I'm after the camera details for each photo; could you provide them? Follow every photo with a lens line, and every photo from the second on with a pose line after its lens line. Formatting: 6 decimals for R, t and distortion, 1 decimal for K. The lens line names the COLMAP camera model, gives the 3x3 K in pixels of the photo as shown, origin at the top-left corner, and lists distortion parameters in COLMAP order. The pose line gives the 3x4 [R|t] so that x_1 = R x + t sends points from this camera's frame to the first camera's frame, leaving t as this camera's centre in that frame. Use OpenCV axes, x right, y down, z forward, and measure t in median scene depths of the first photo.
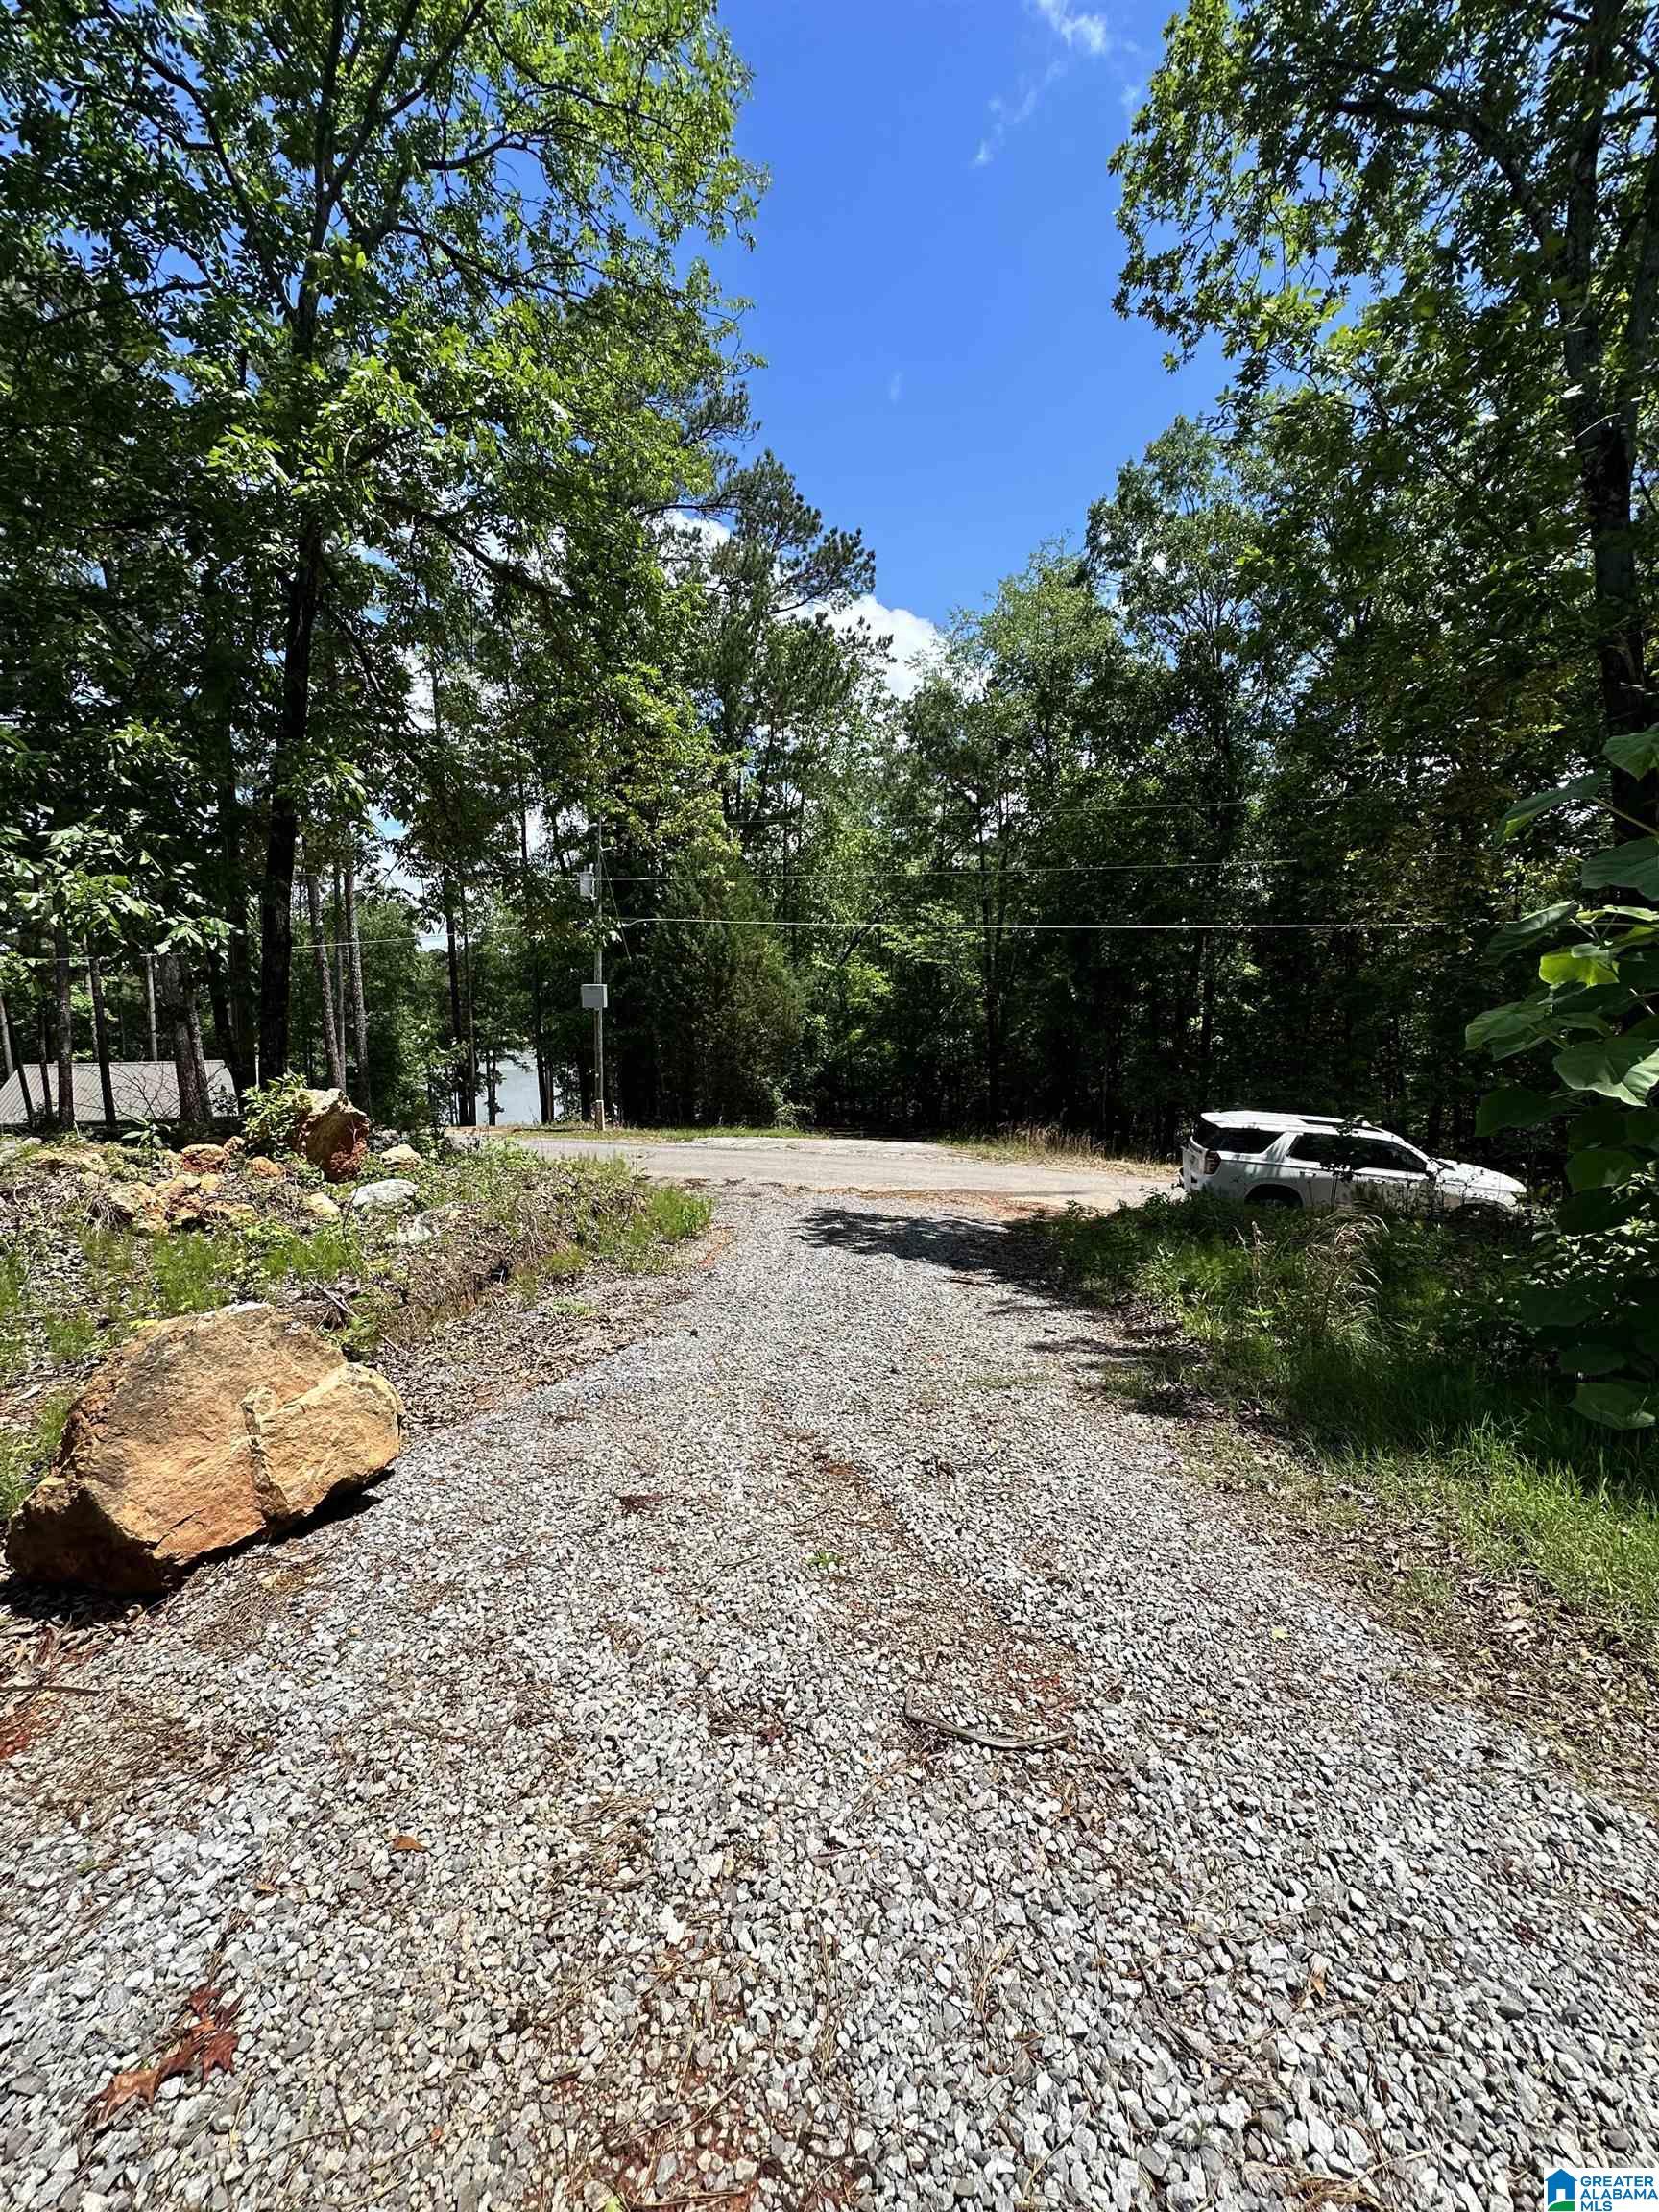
lens RADIAL K [[885.0, 0, 832.9], [0, 885.0, 1104.3], [0, 0, 1]] dist [-0.001378, -0.000257]
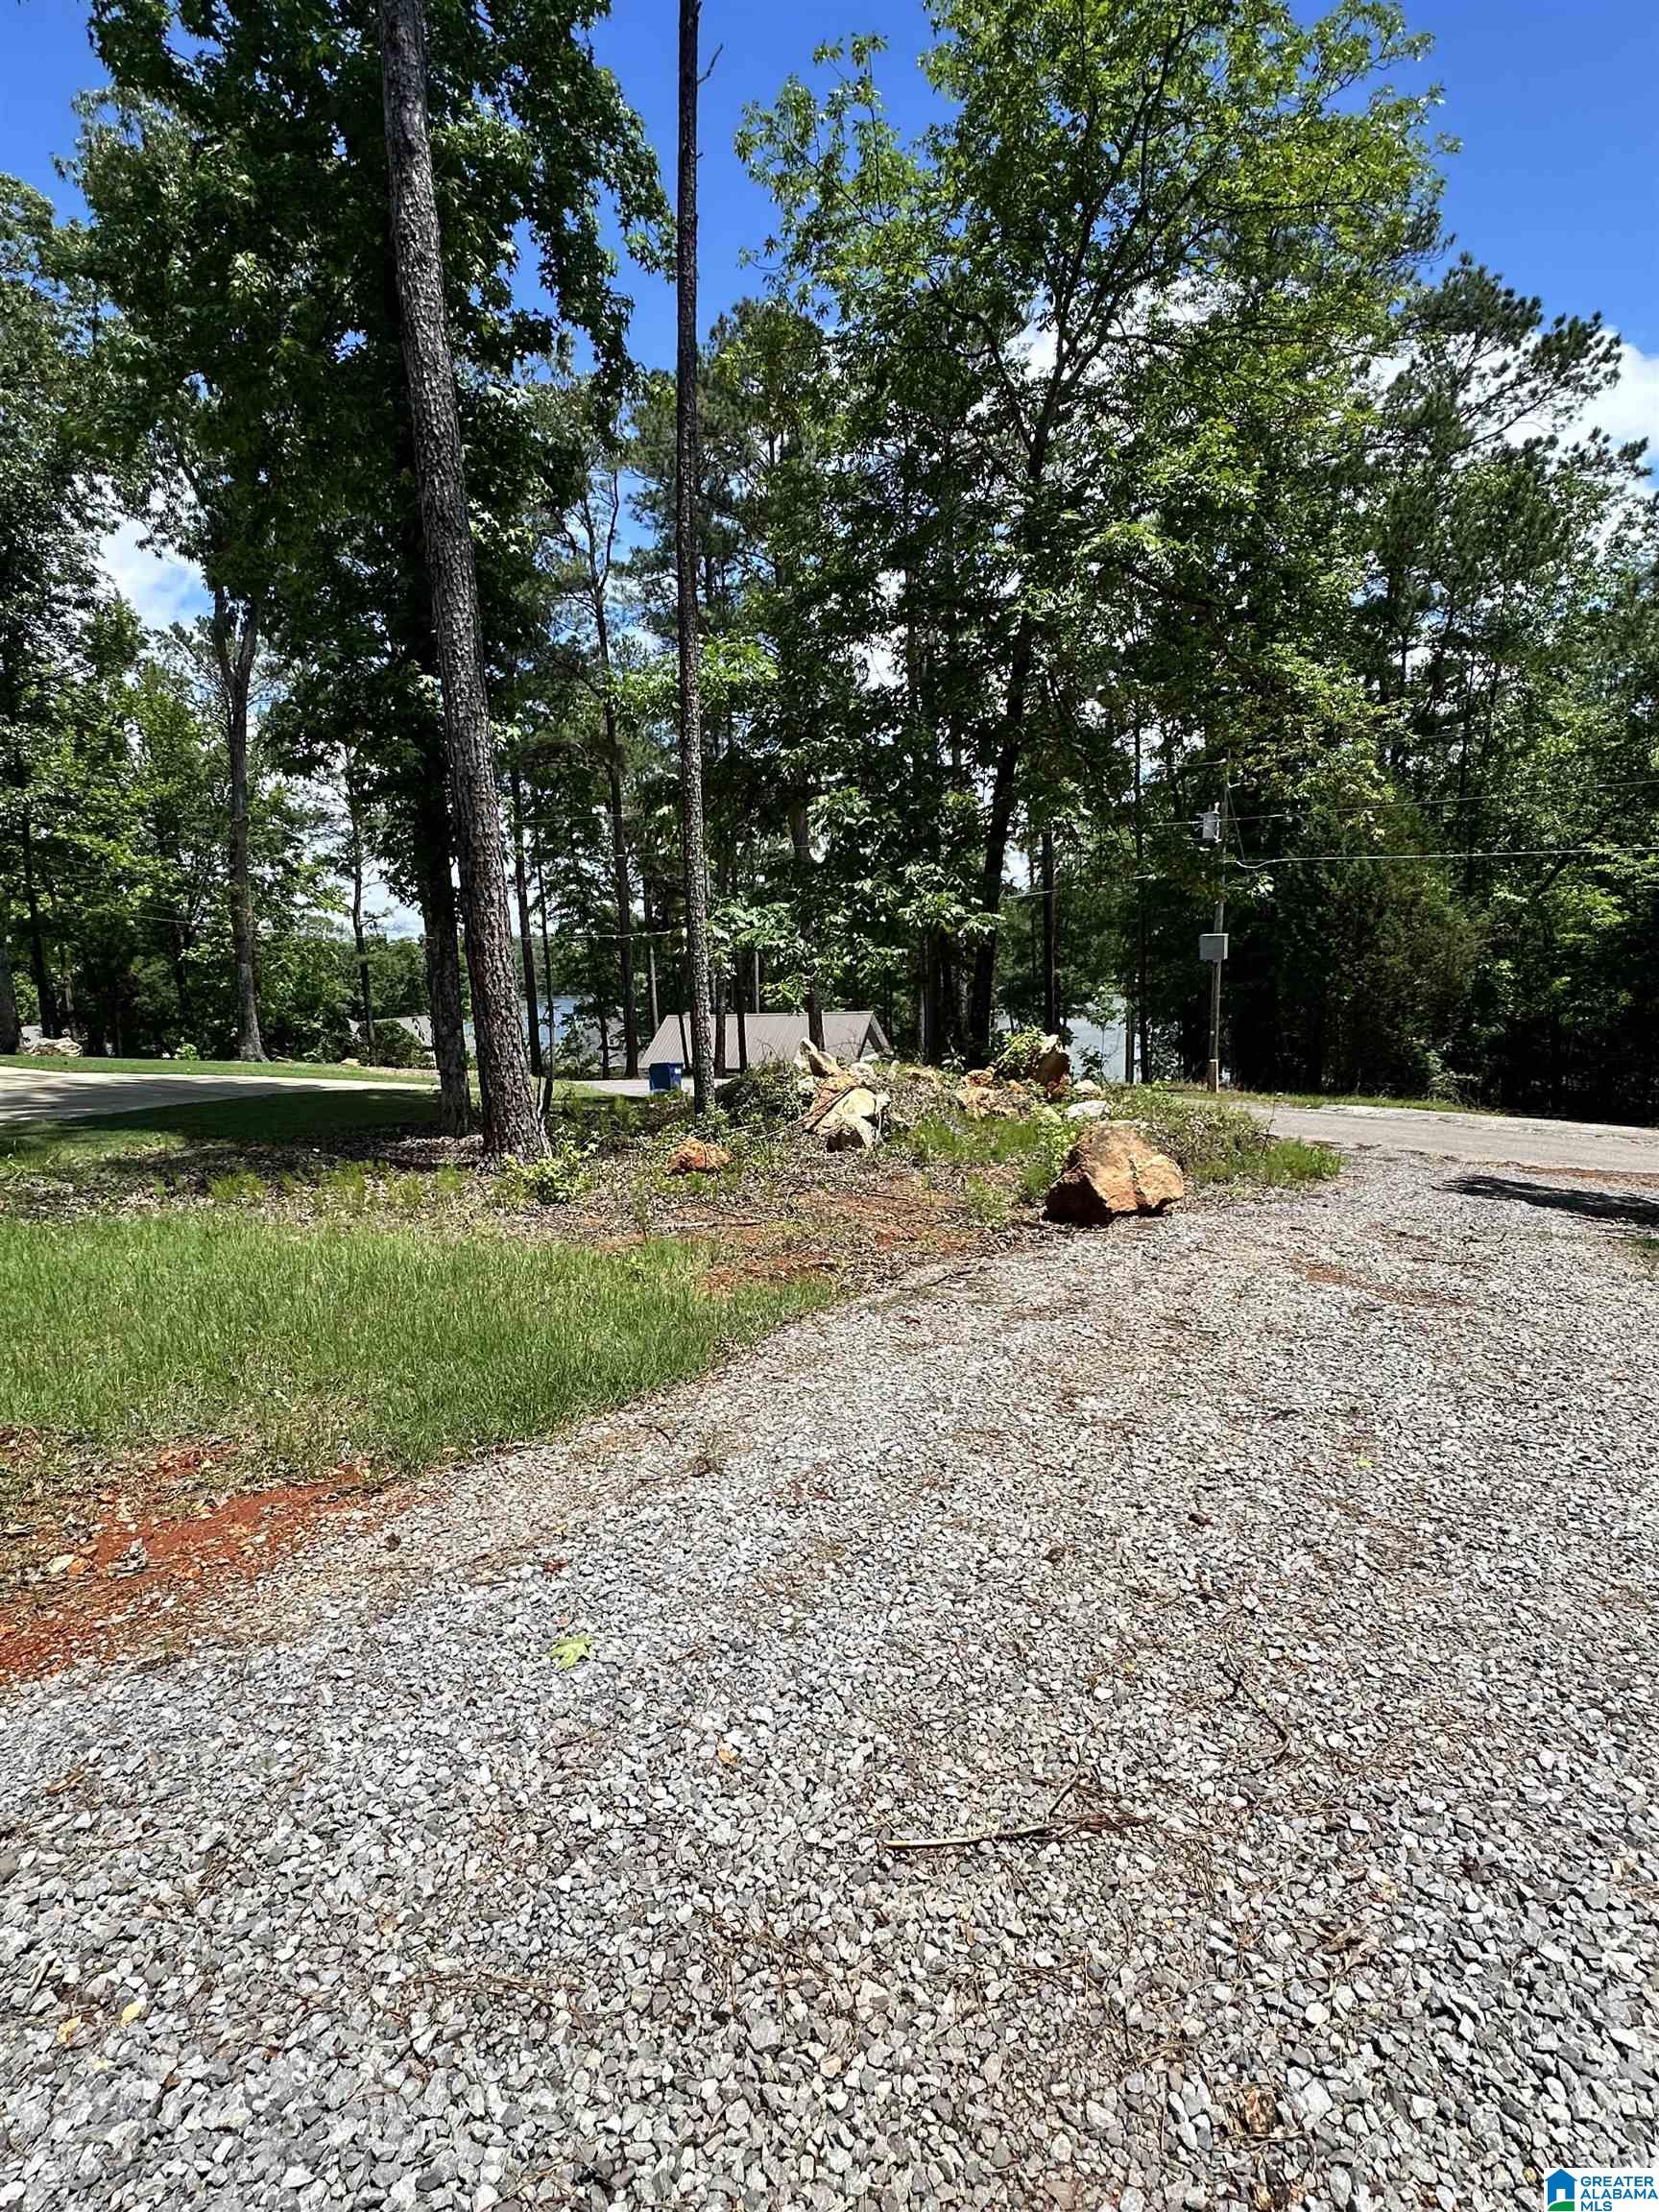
lens RADIAL K [[1176.0, 0, 827.4], [0, 1176.0, 1111.1], [0, 0, 1]] dist [-0.000551, -0.002087]
pose [[0.851184, 0.051676, -0.522317, 0.030211], [-0.035127, 0.998519, 0.041547, 0.010847], [0.523690, -0.017017, 0.851739, -0.219110]]
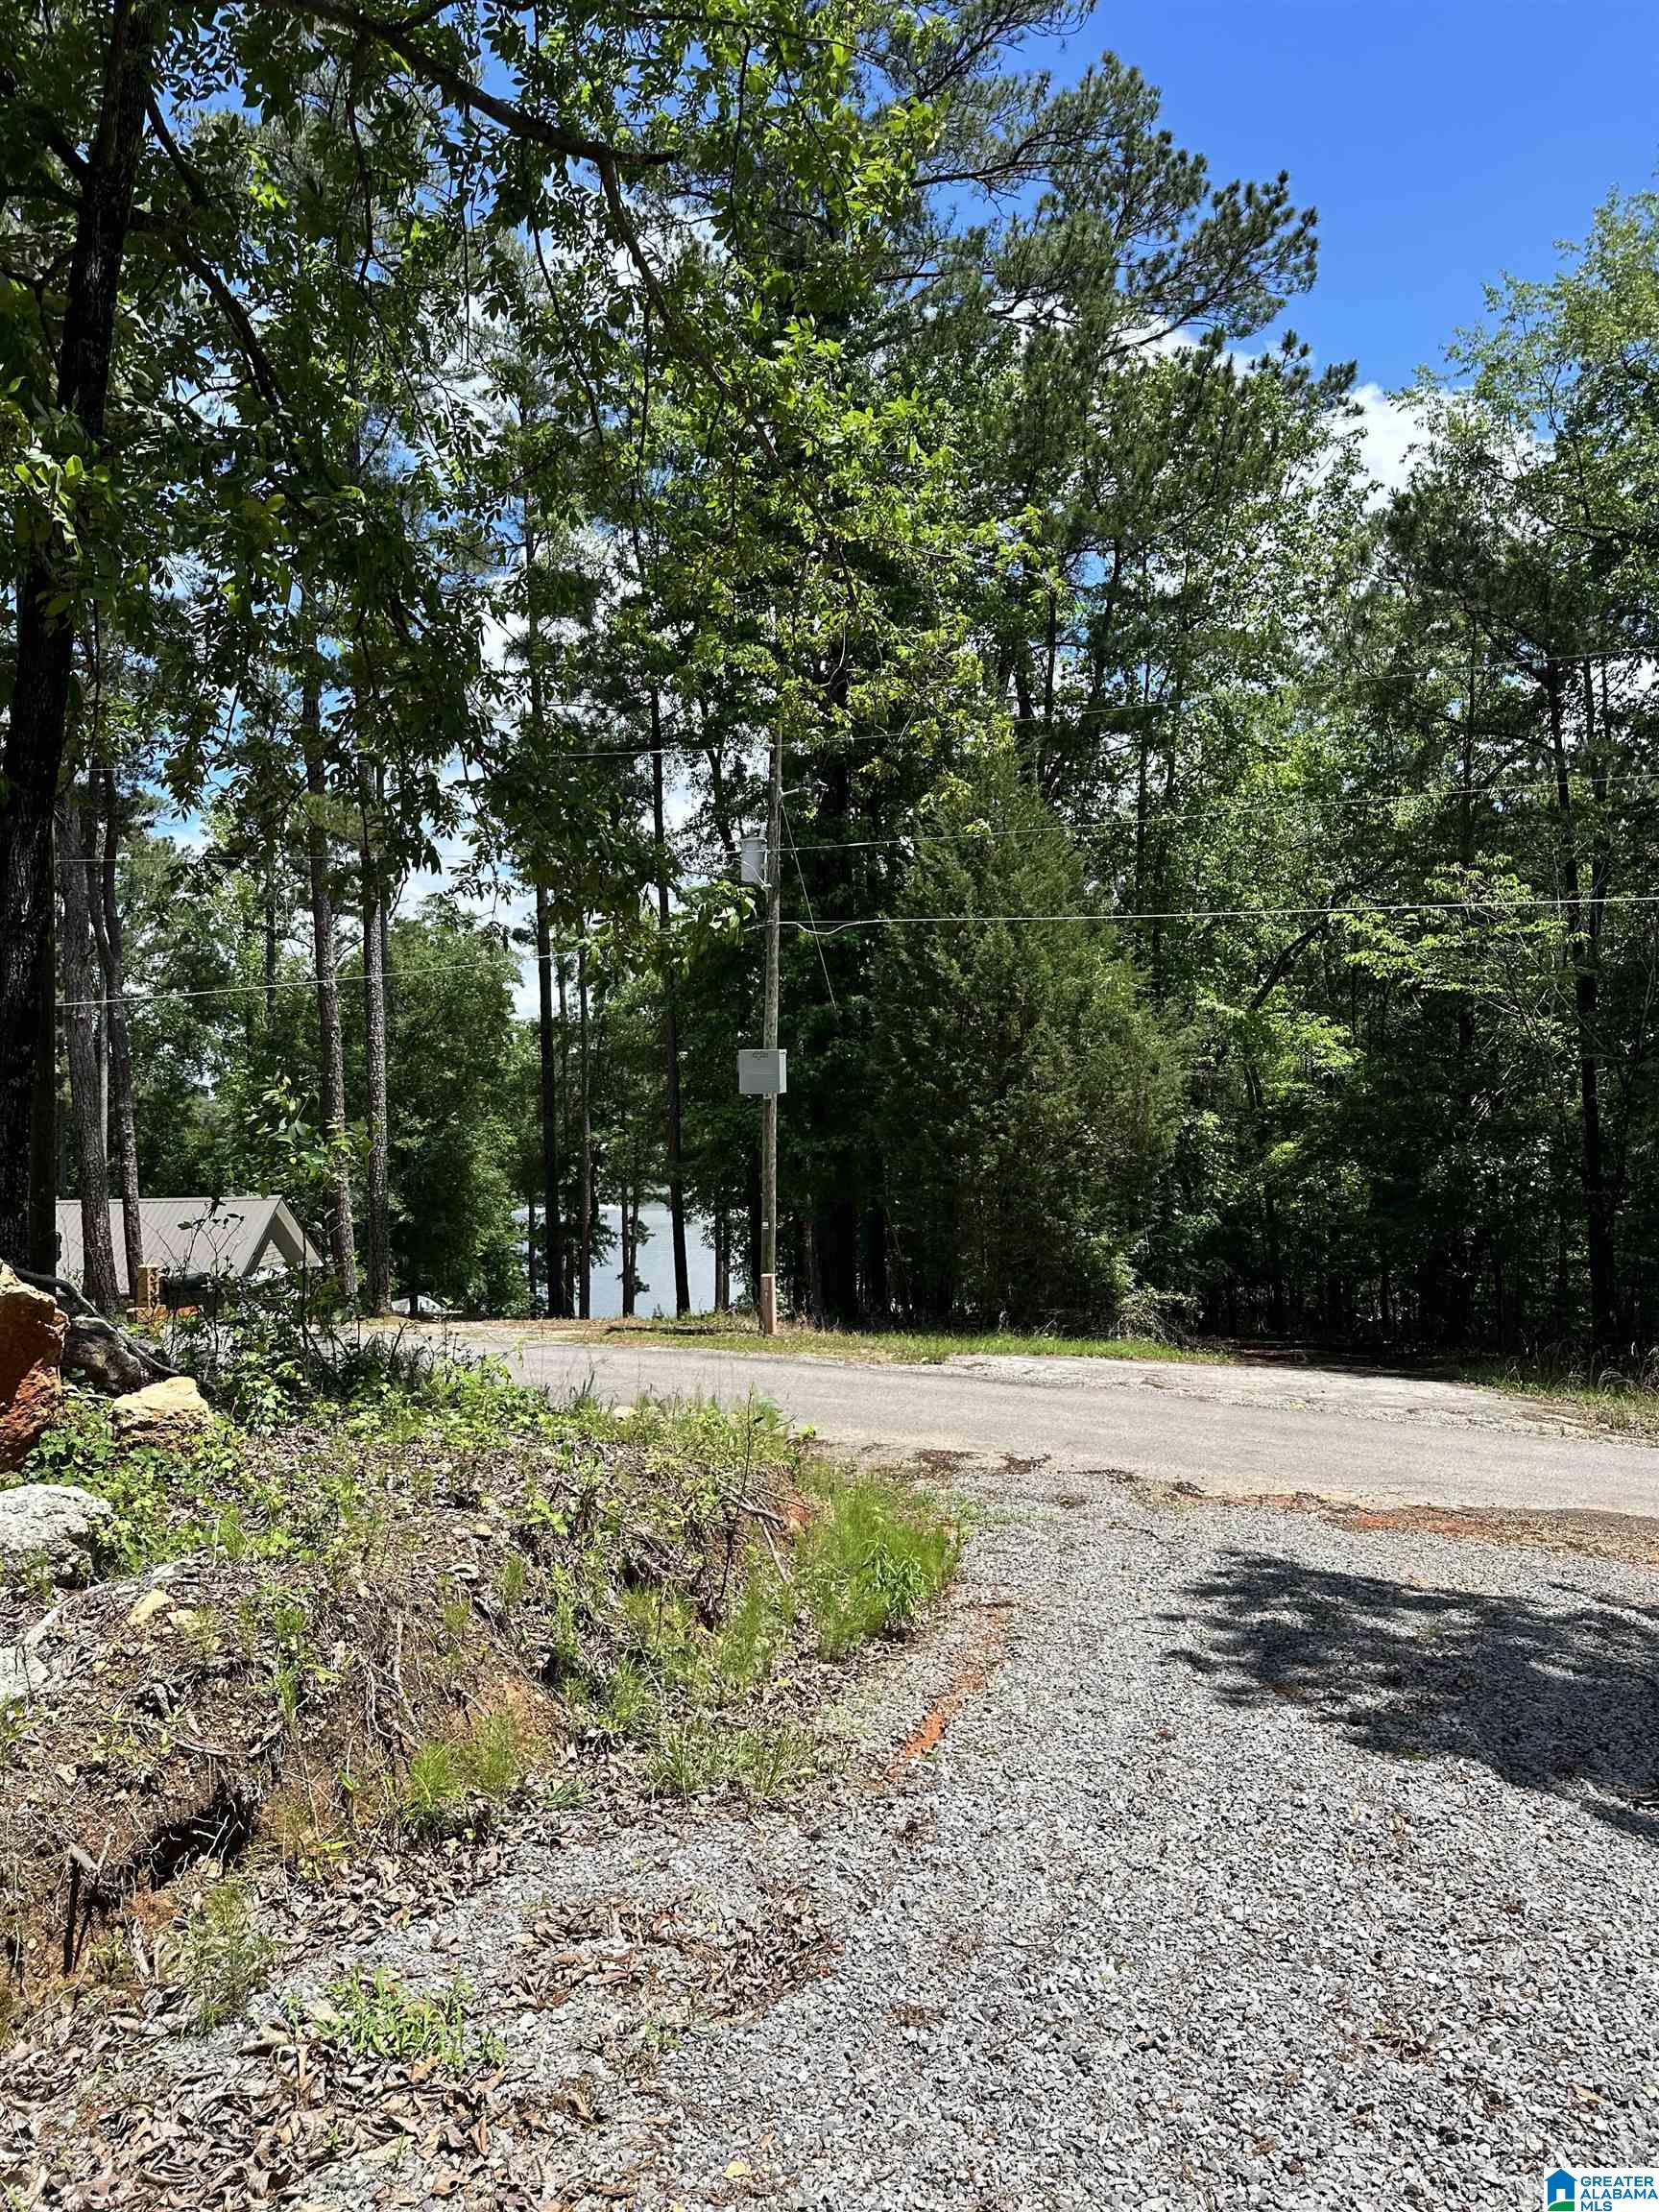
lens RADIAL K [[1557.9, 0, 820.3], [0, 1557.9, 1112.7], [0, 0, 1]] dist [0.018676, -0.014187]
pose [[0.967929, -0.007997, -0.251096, -0.007738], [-0.019813, 0.993950, -0.108035, -0.000893], [0.250440, 0.109545, 0.961914, 0.120945]]
